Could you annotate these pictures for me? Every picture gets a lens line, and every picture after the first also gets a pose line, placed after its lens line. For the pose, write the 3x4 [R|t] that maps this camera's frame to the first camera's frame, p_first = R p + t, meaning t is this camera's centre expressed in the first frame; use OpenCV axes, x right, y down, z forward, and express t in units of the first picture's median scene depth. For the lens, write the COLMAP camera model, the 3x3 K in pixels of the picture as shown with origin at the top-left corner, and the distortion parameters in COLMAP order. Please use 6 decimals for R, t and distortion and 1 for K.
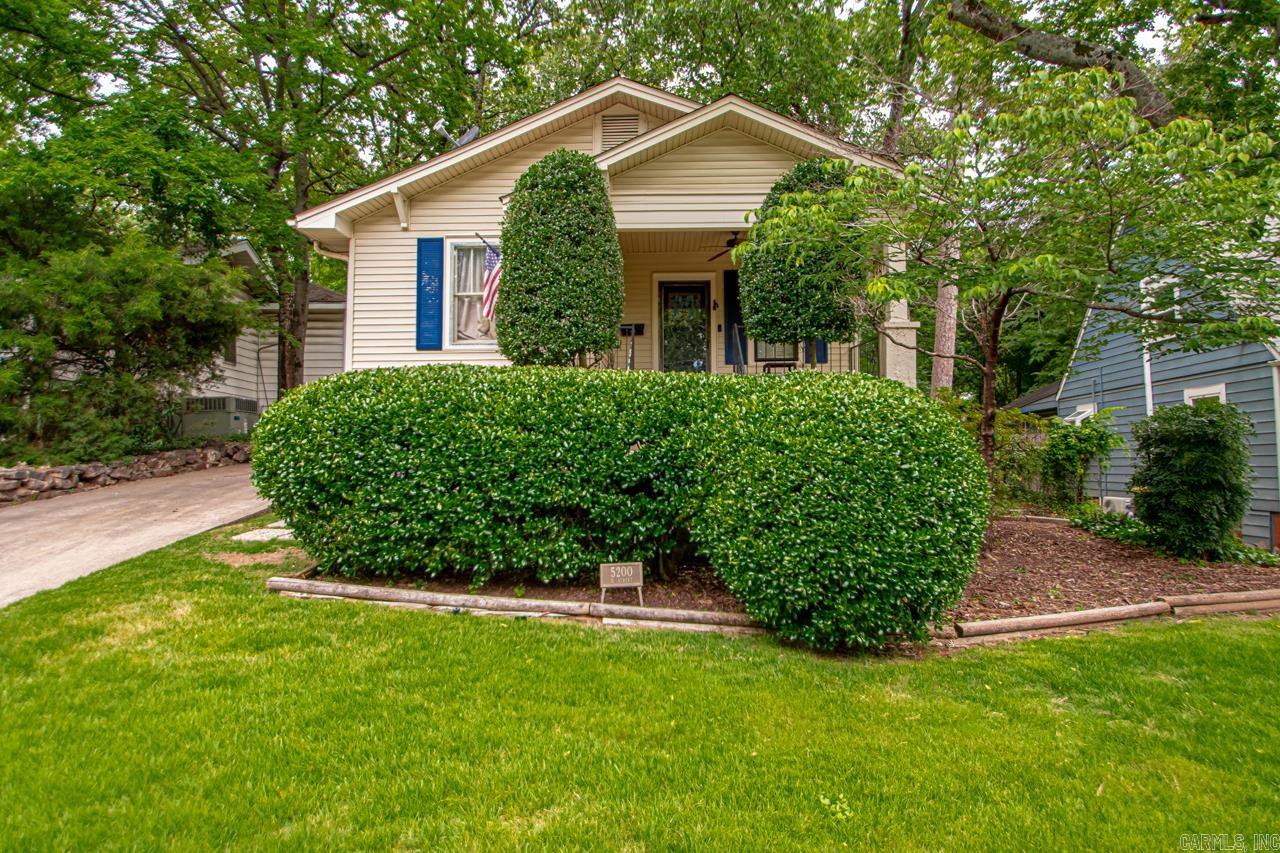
lens RADIAL K [[745.5, 0, 640.0], [0, 745.5, 426.5], [0, 0, 1]] dist [0.001333, -0.026110]
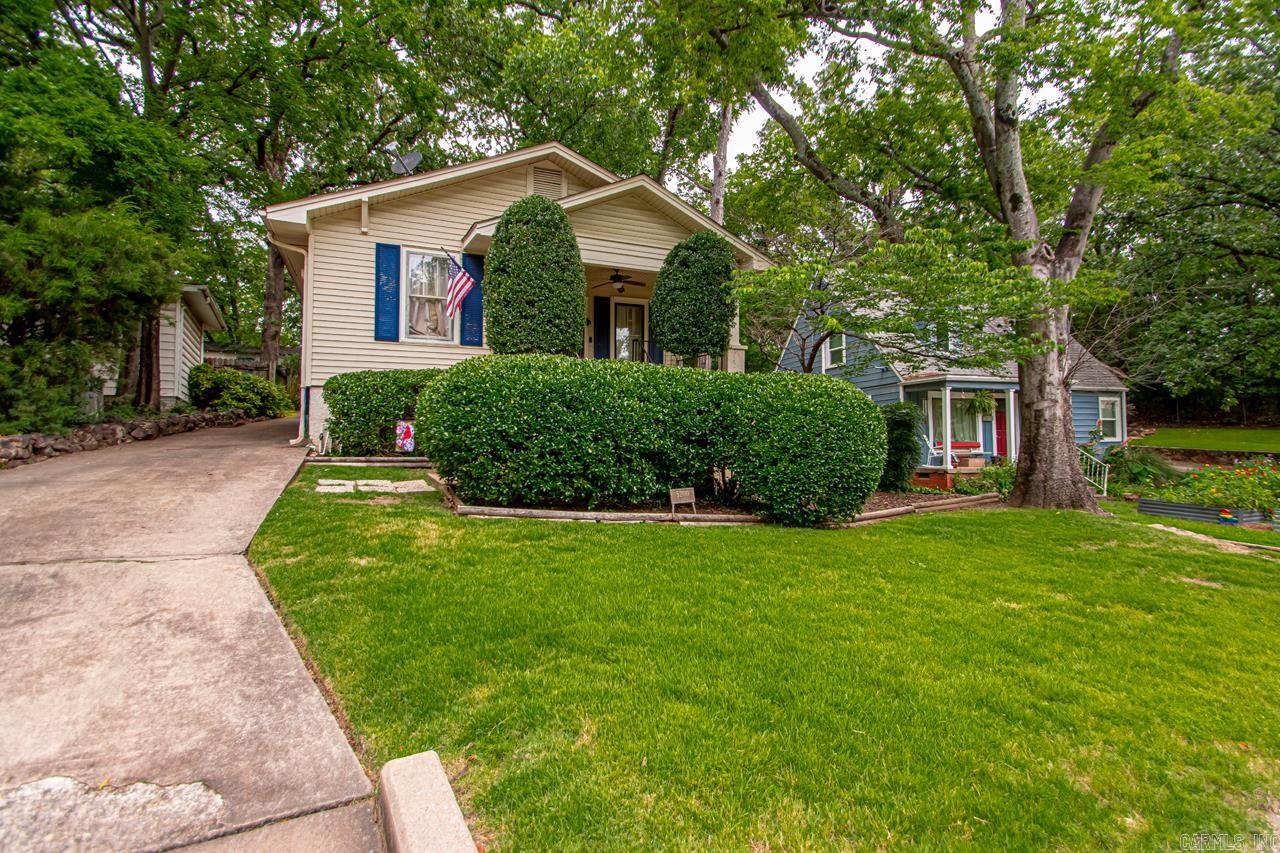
lens RADIAL K [[632.5, 0, 690.8], [0, 632.5, 435.3], [0, 0, 1]] dist [0.004531, 0.000141]
pose [[0.890004, 0.005078, 0.455925, -0.353637], [-0.011550, 0.999868, 0.011410, 0.031842], [-0.455806, -0.015420, 0.889945, -0.111002]]
